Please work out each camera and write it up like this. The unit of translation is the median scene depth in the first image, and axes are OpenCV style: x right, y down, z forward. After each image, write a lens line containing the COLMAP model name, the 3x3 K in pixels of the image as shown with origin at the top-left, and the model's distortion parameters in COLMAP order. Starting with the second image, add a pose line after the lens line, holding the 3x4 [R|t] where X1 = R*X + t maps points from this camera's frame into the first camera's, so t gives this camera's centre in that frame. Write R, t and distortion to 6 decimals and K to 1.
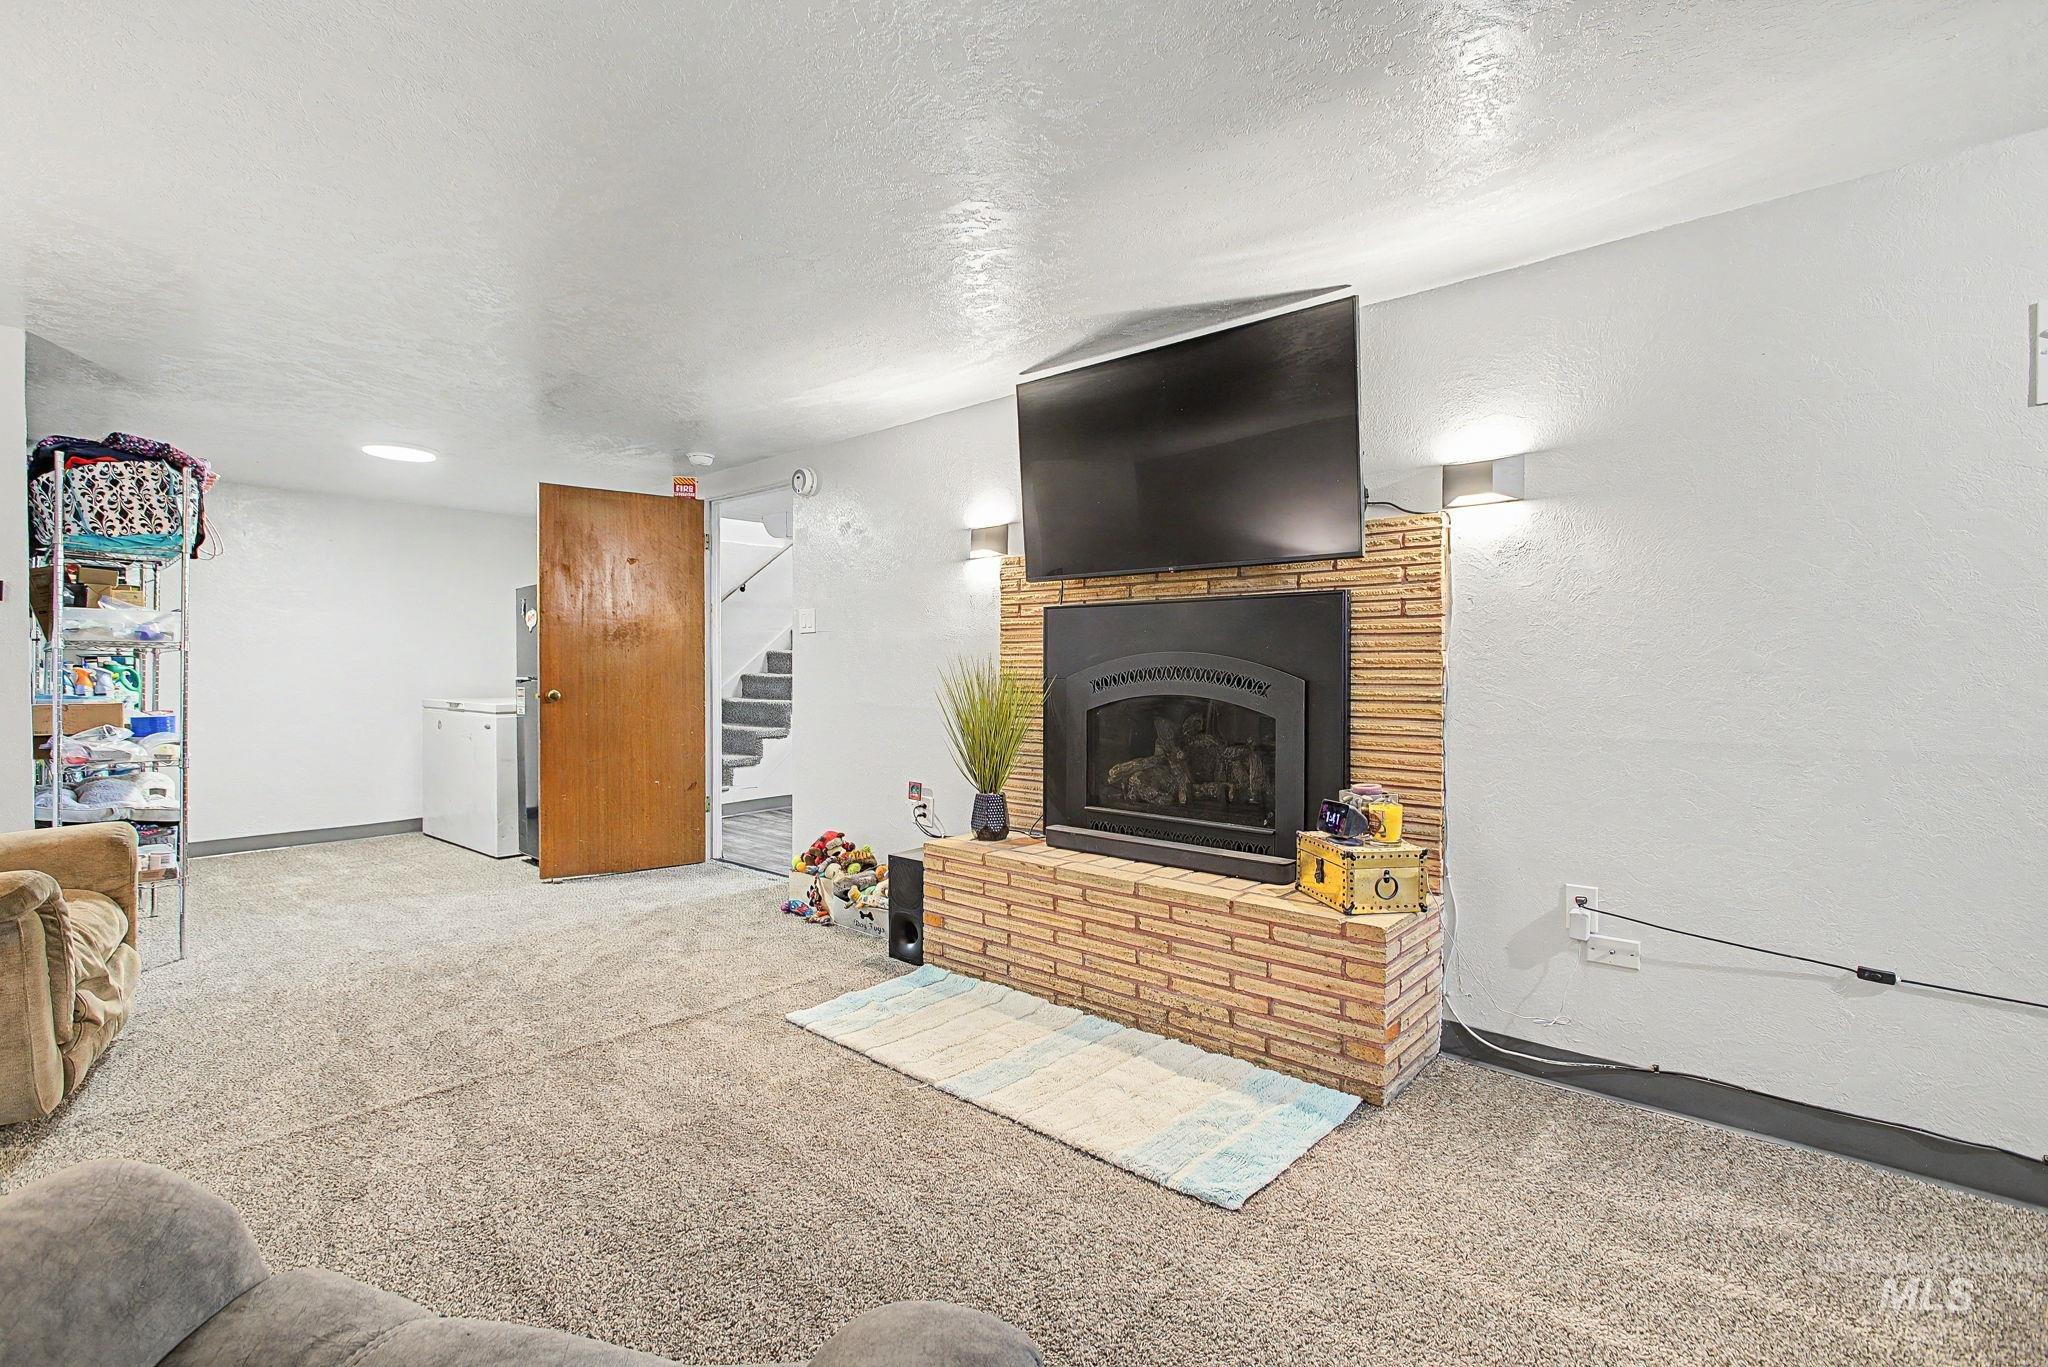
lens RADIAL K [[933.3, 0, 1018.3], [0, 933.3, 676.0], [0, 0, 1]] dist [-0.002980, -0.000584]
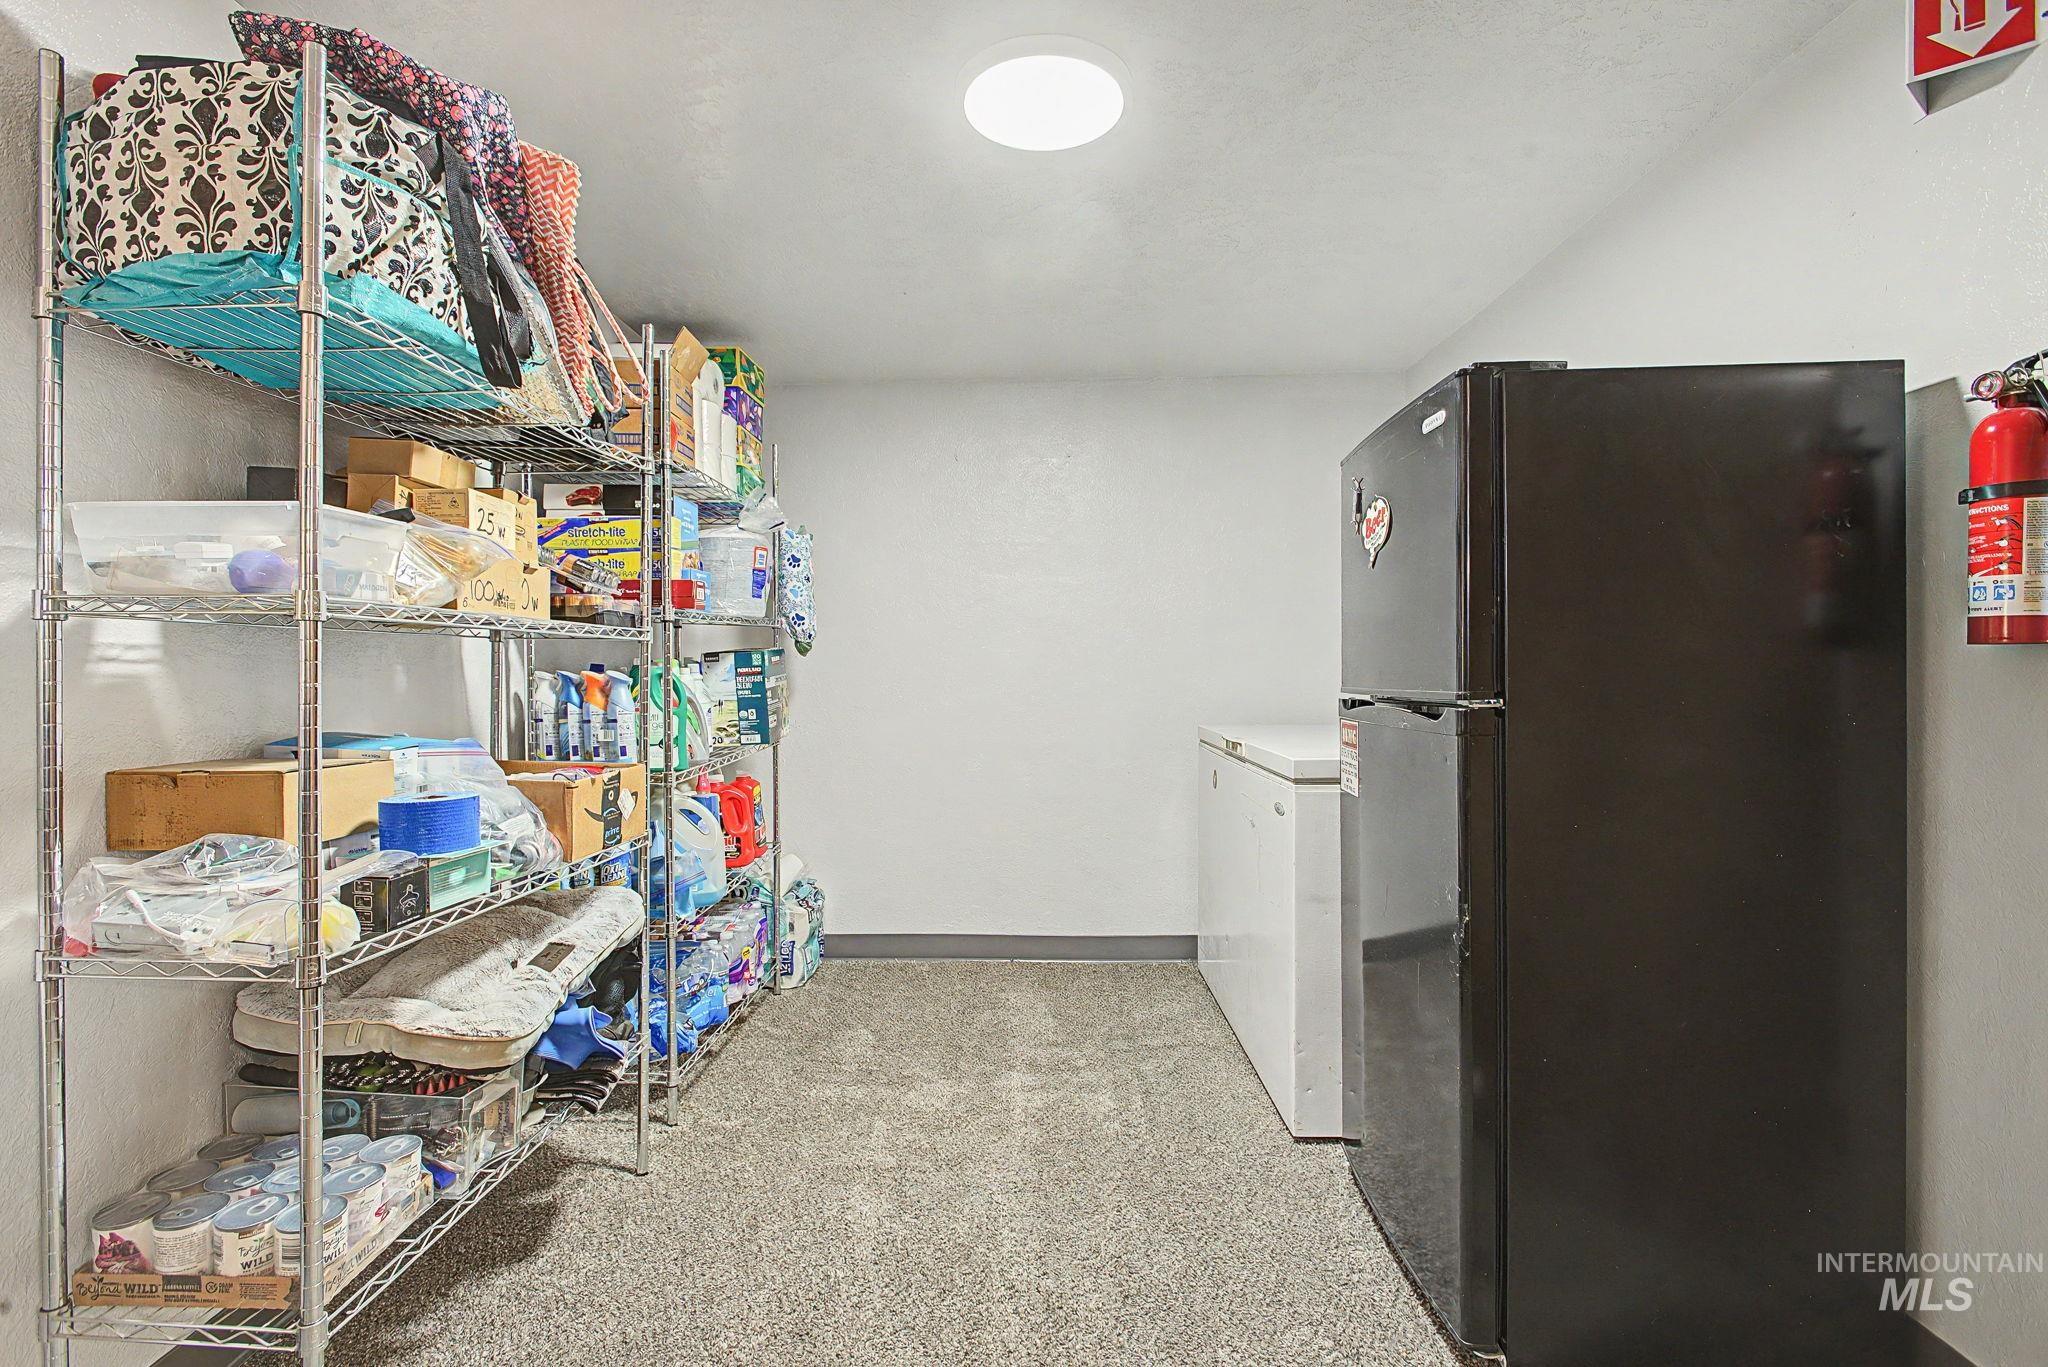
lens RADIAL K [[933.3, 0, 1018.7], [0, 933.3, 677.2], [0, 0, 1]] dist [-0.002980, -0.000584]
pose [[0.646360, 0.004697, -0.763018, -0.514790], [-0.001729, 0.999988, 0.004691, -0.010962], [0.763031, -0.001713, 0.646360, 1.014632]]
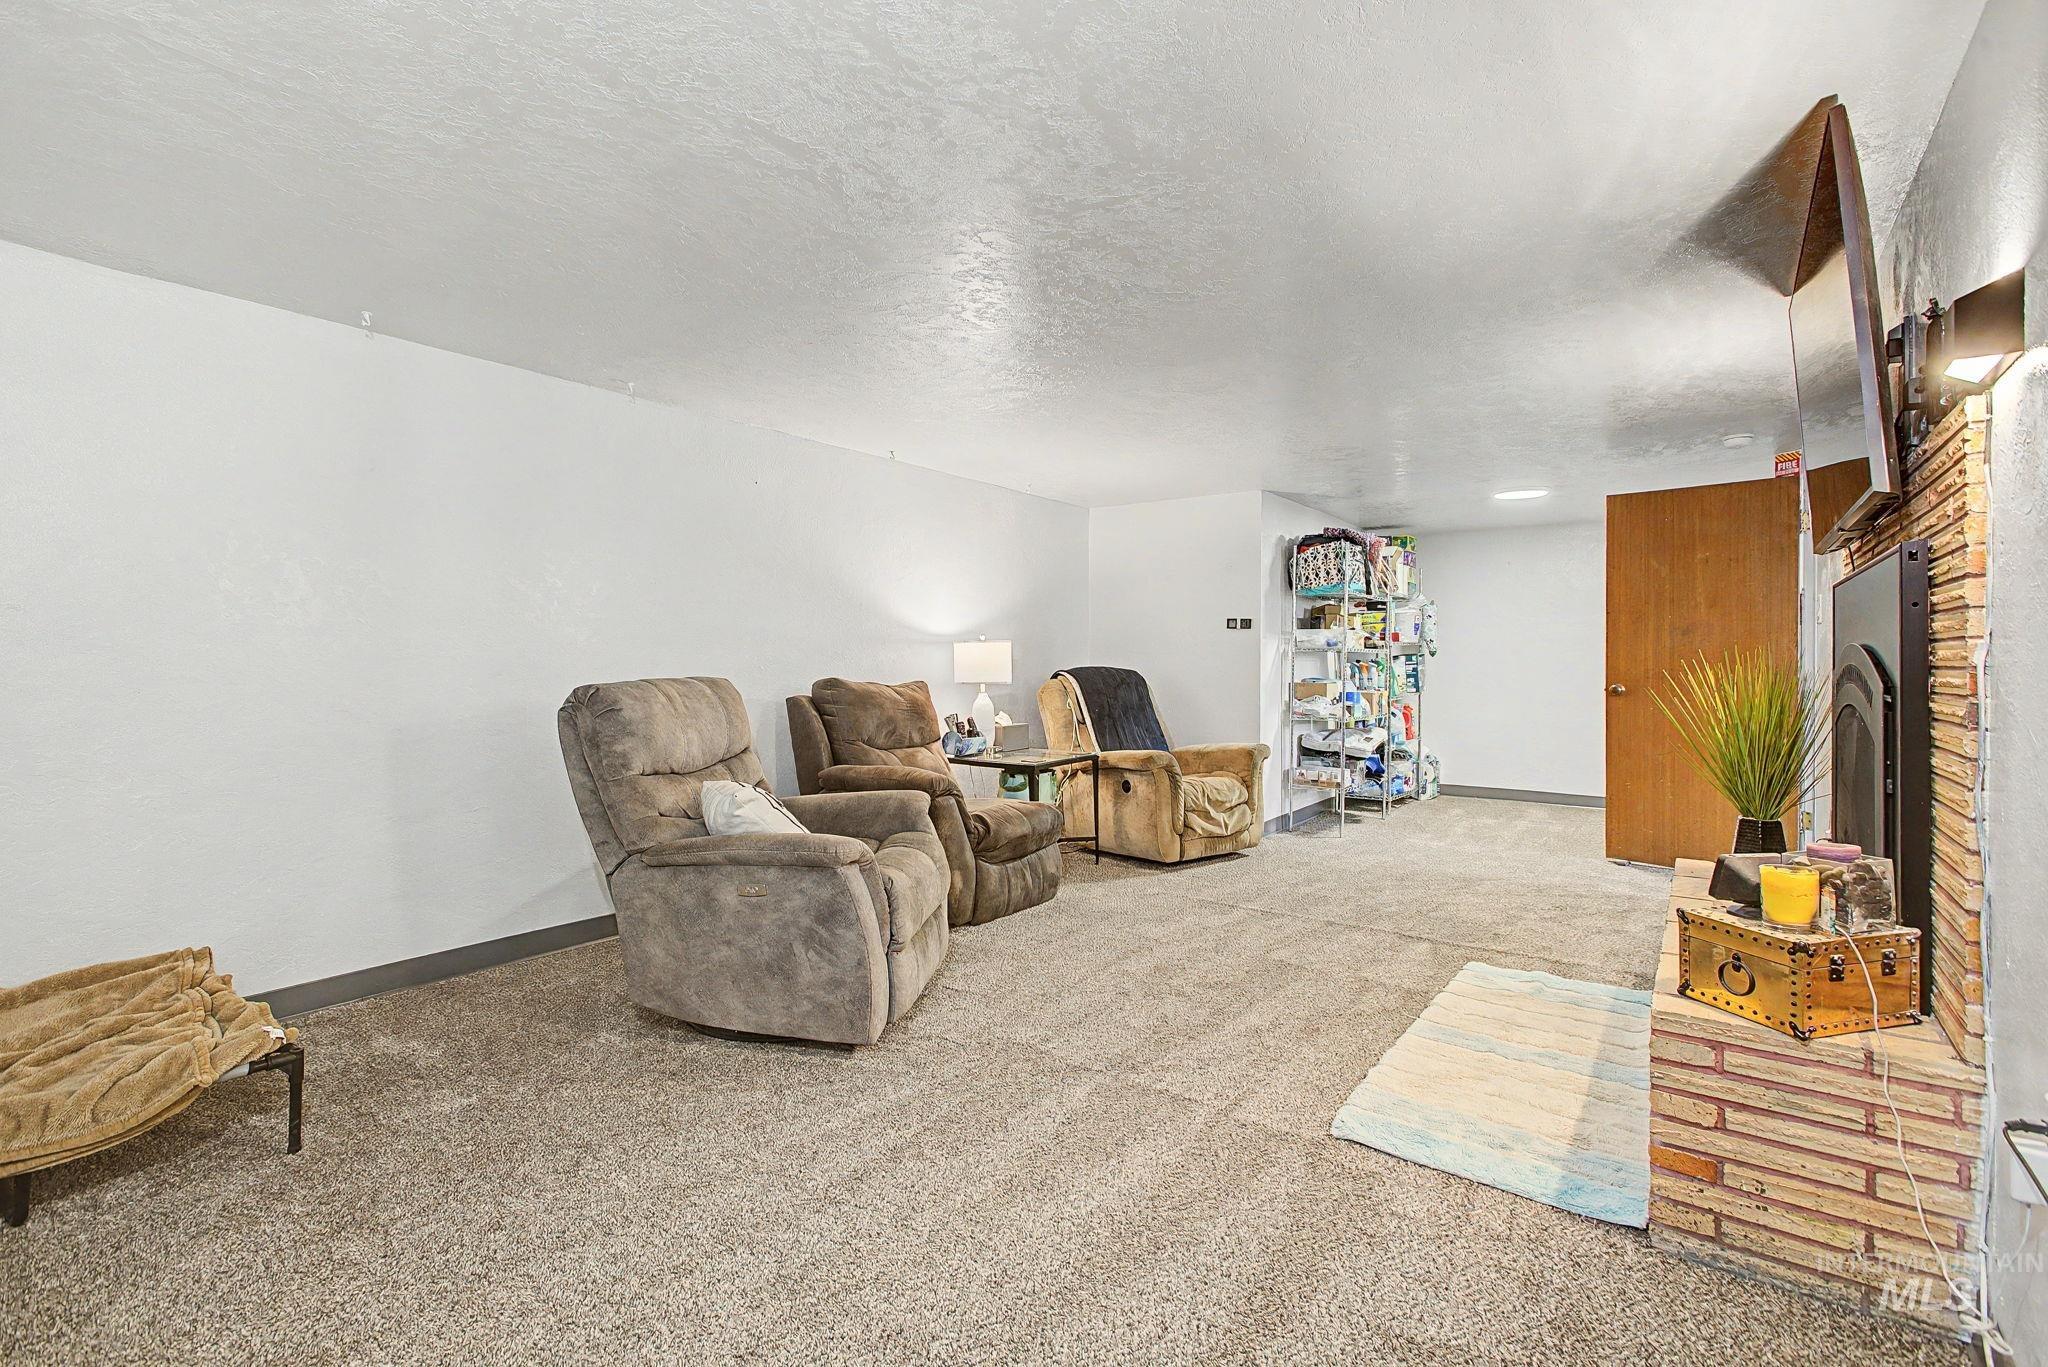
lens RADIAL K [[933.3, 0, 1012.9], [0, 933.3, 668.8], [0, 0, 1]] dist [-0.002980, -0.000584]
pose [[0.092054, 0.007664, -0.995725, 0.725625], [-0.009991, 0.999927, 0.006773, -0.004483], [0.995704, 0.009325, 0.092124, 0.269158]]
